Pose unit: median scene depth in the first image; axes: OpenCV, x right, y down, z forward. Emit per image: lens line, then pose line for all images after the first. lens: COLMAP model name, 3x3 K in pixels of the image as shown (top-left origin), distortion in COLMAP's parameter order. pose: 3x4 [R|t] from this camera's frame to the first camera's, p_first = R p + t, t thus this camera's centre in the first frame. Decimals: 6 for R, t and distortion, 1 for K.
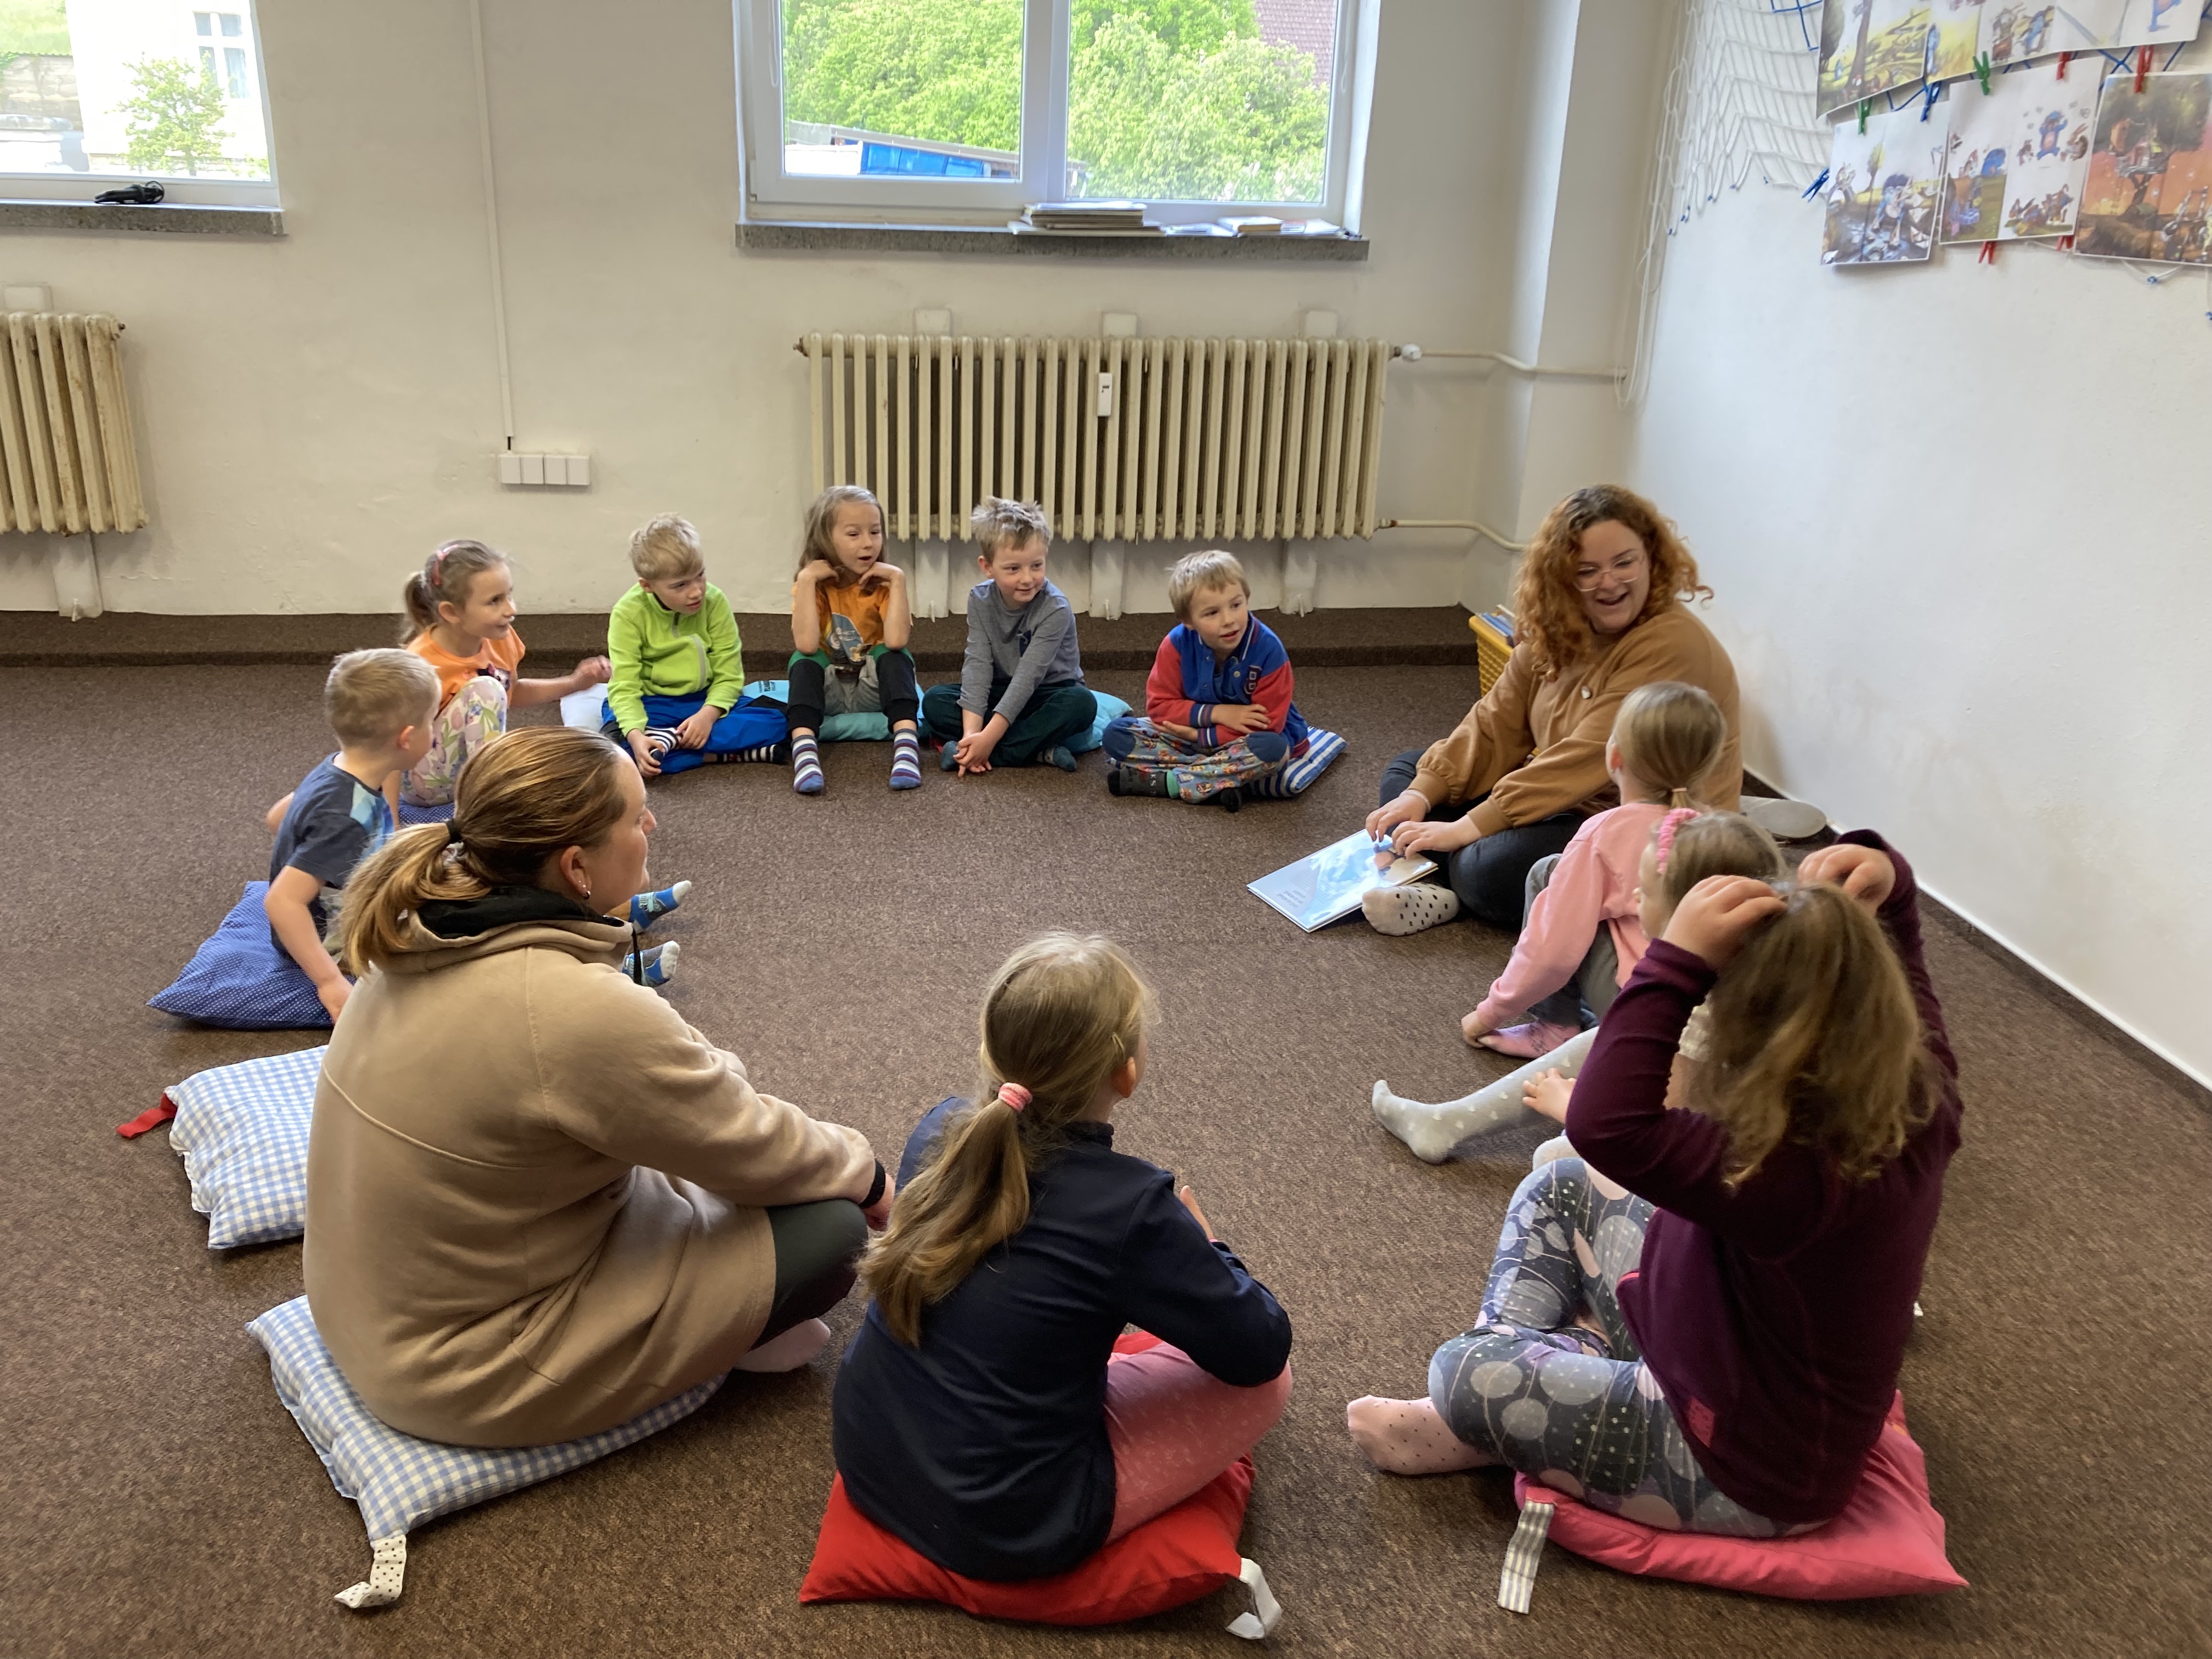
lens RADIAL K [[1773.8, 0, 1047.5], [0, 1773.8, 856.8], [0, 0, 1]] dist [0.085070, -0.095928]
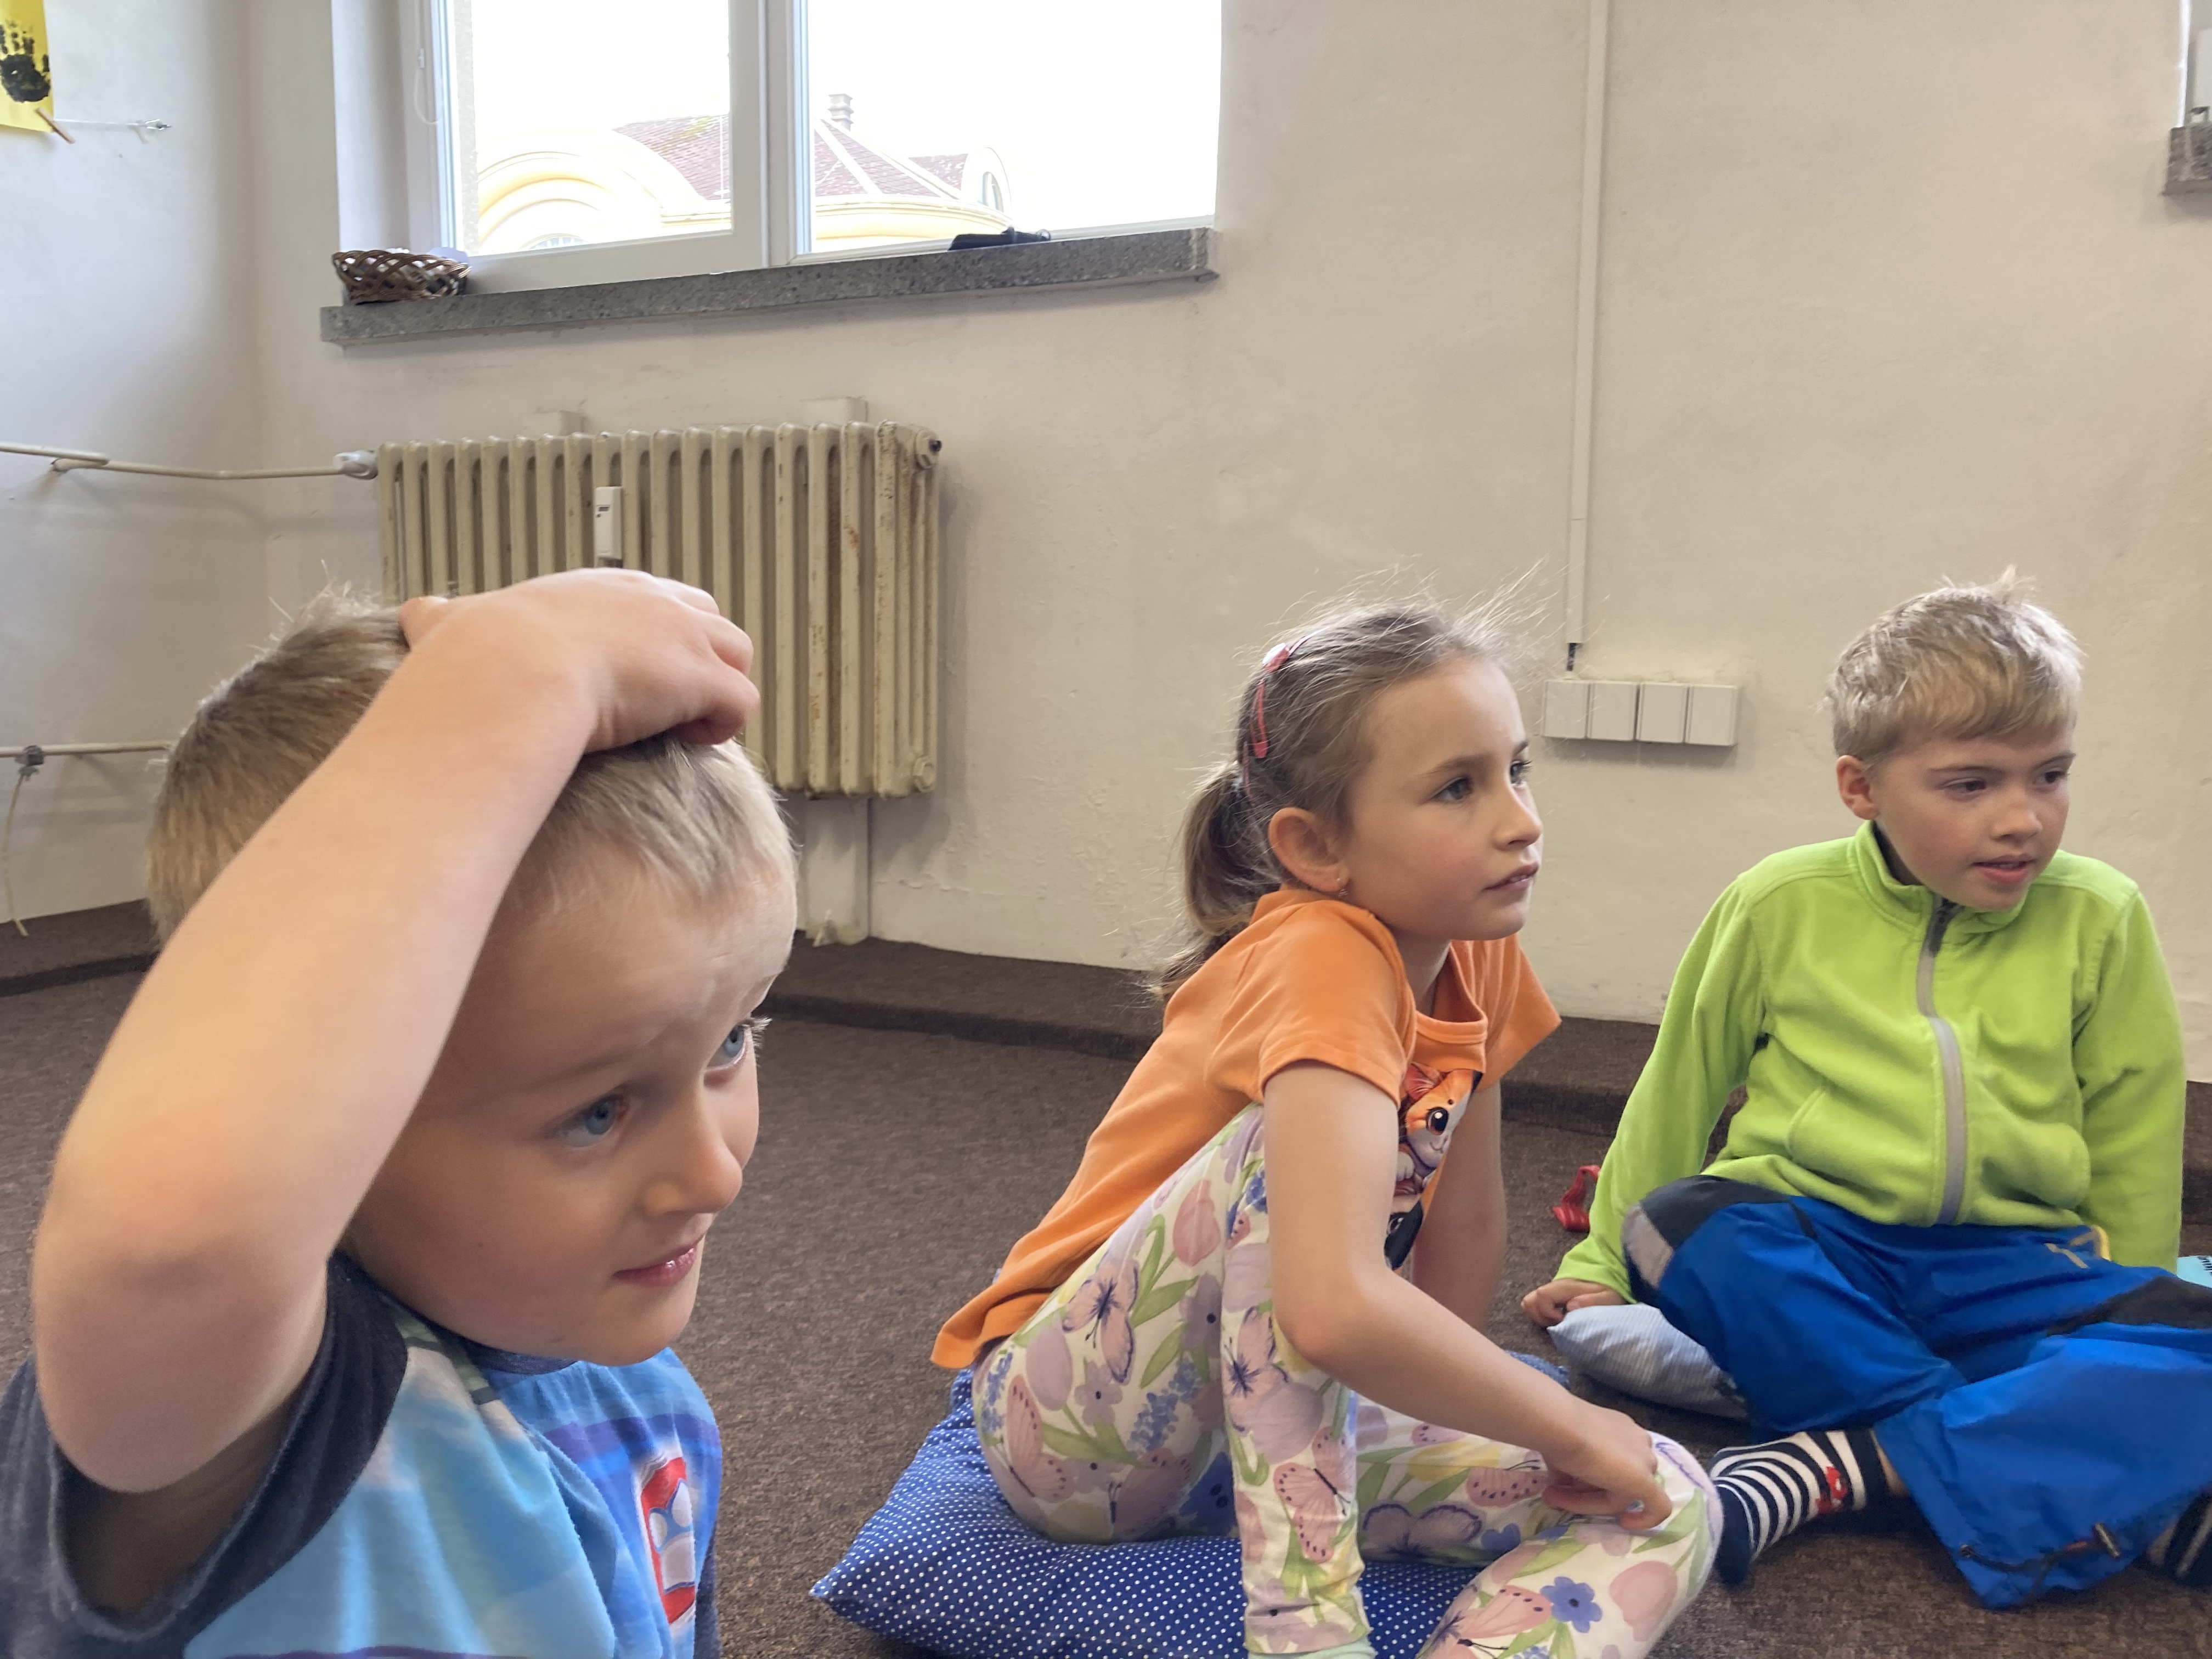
lens RADIAL K [[1786.9, 0, 1075.0], [0, 1786.9, 835.3], [0, 0, 1]] dist [0.008235, 0.007458]
pose [[0.827179, 0.049961, -0.559714, -0.189031], [-0.201591, 0.956123, -0.212578, -0.077717], [0.524535, 0.288674, 0.800956, 0.766472]]
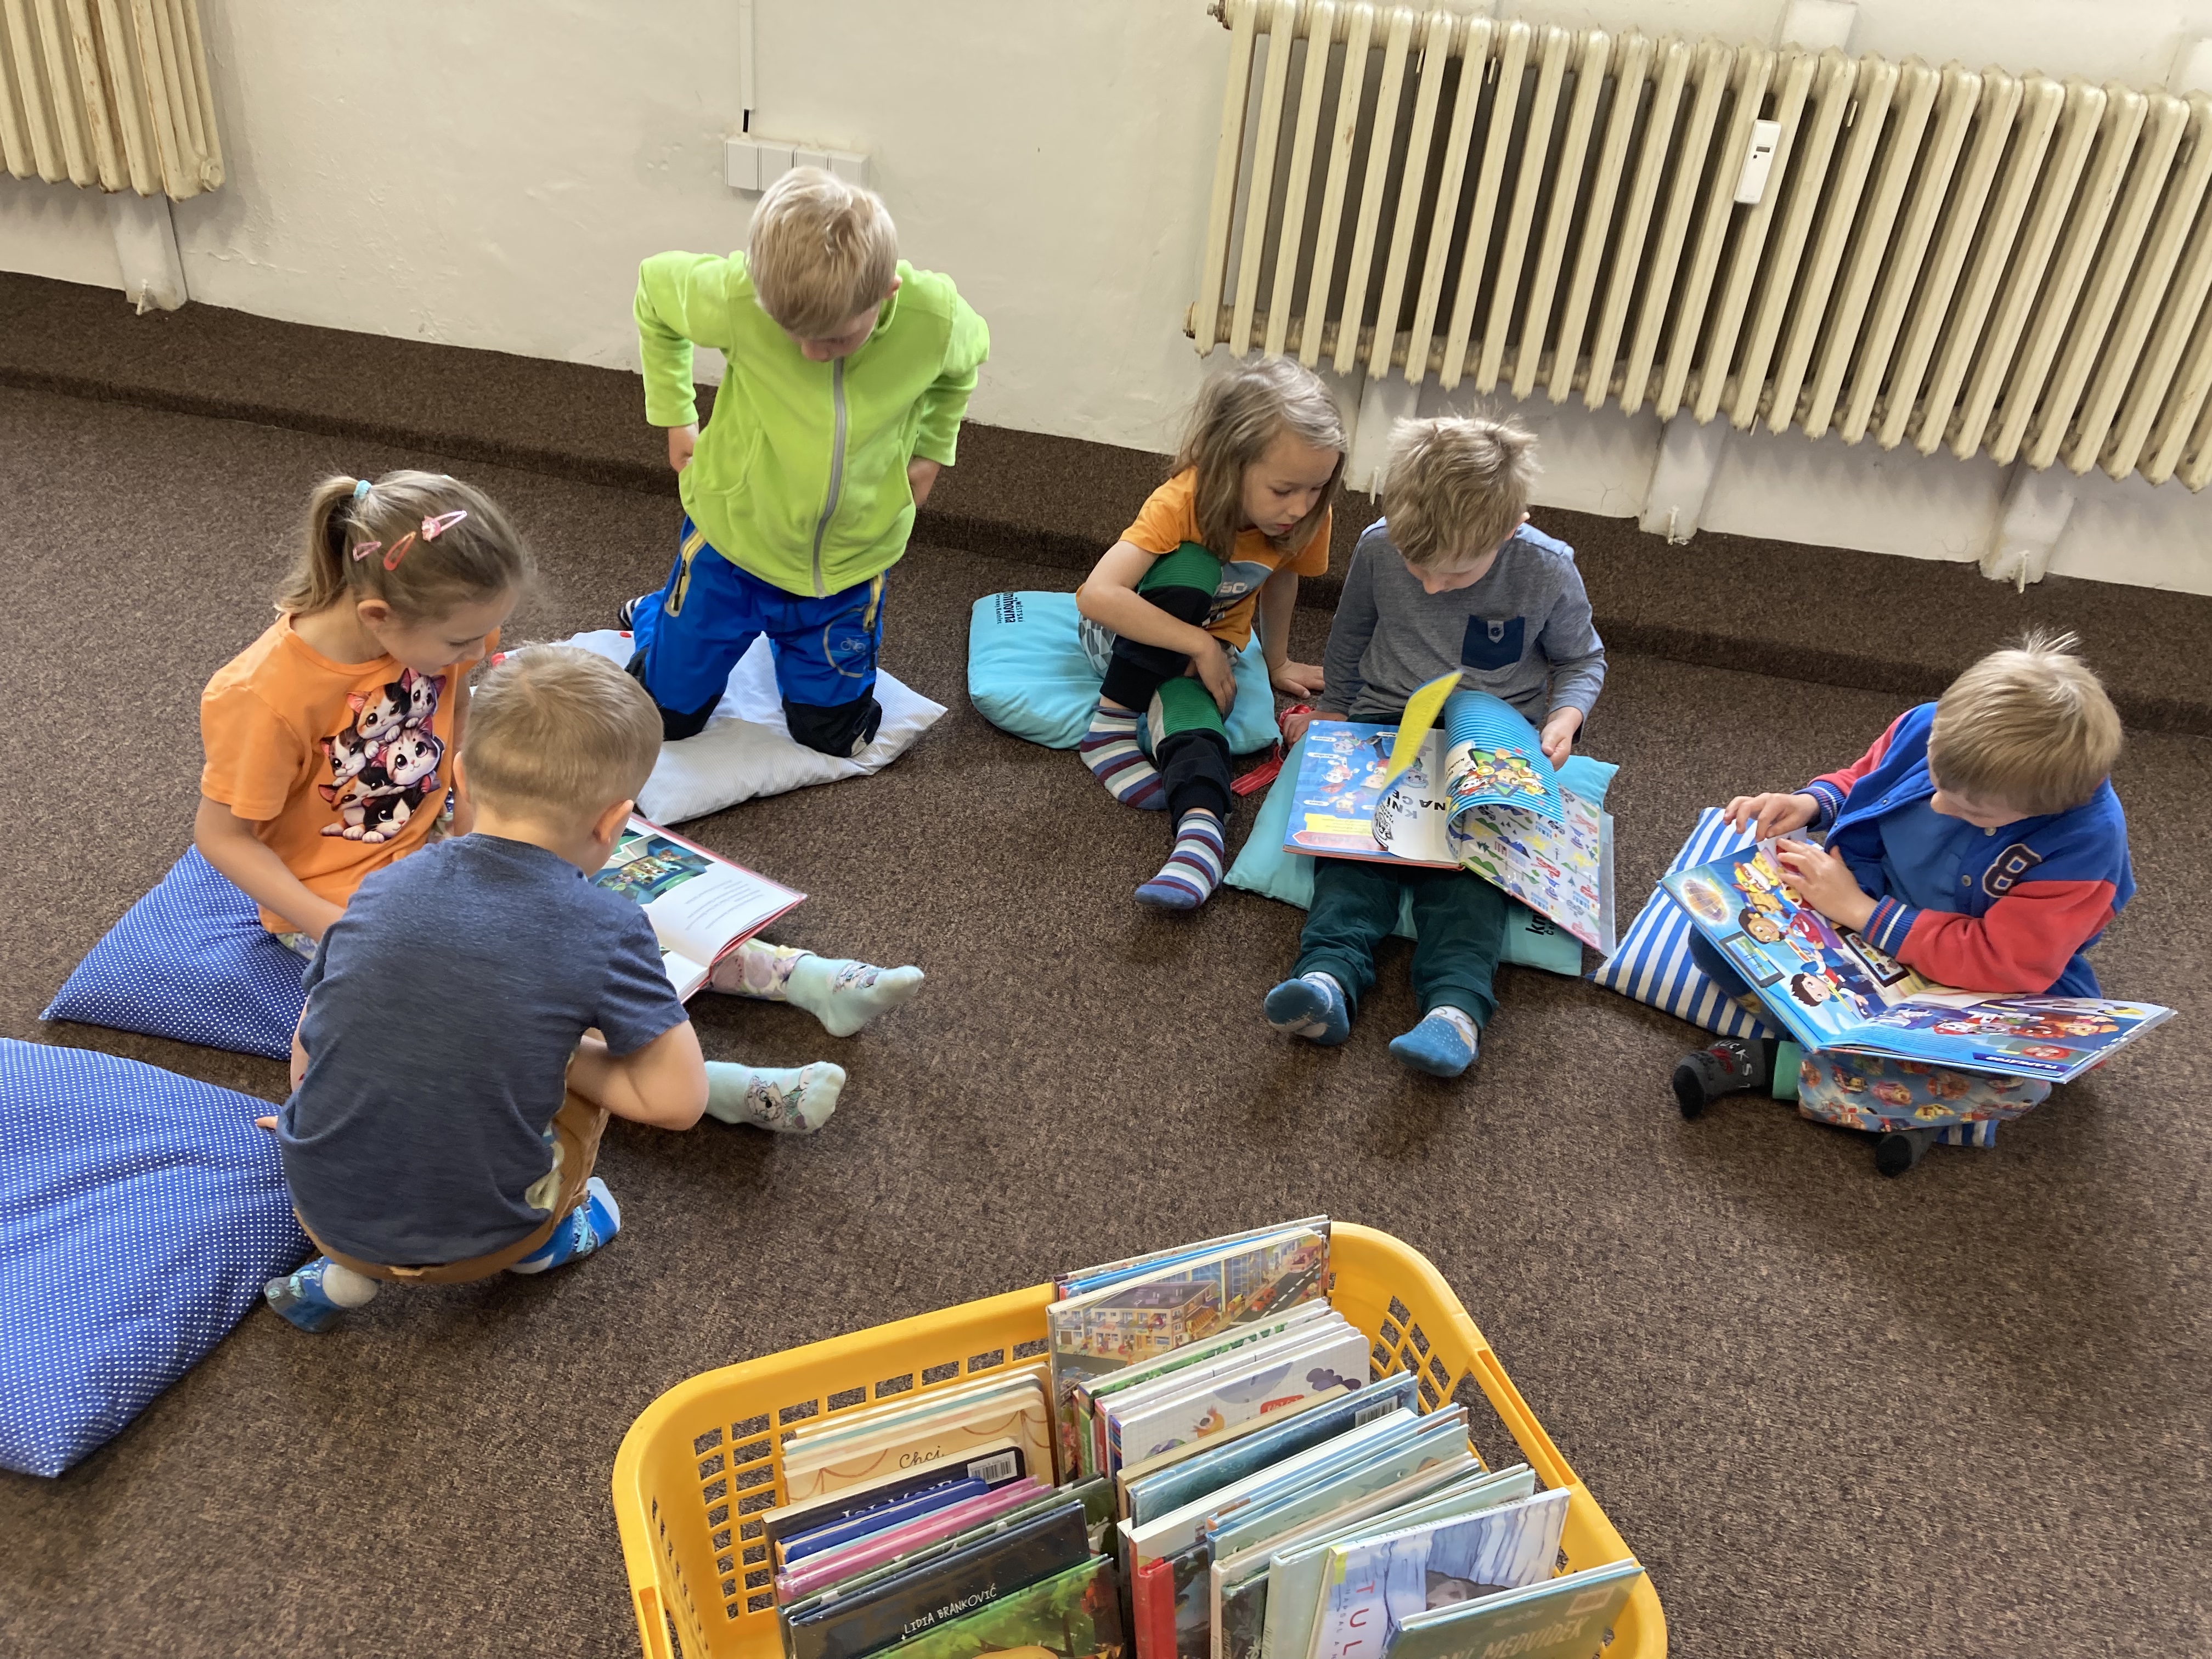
lens RADIAL K [[1801.8, 0, 1106.0], [0, 1801.8, 829.5], [0, 0, 1]] dist [0.013273, 0.017933]
pose [[0.954275, 0.209928, -0.212814, 0.004247], [-0.165777, 0.964059, 0.207624, -0.200021], [0.248752, -0.162851, 0.954779, 0.543883]]
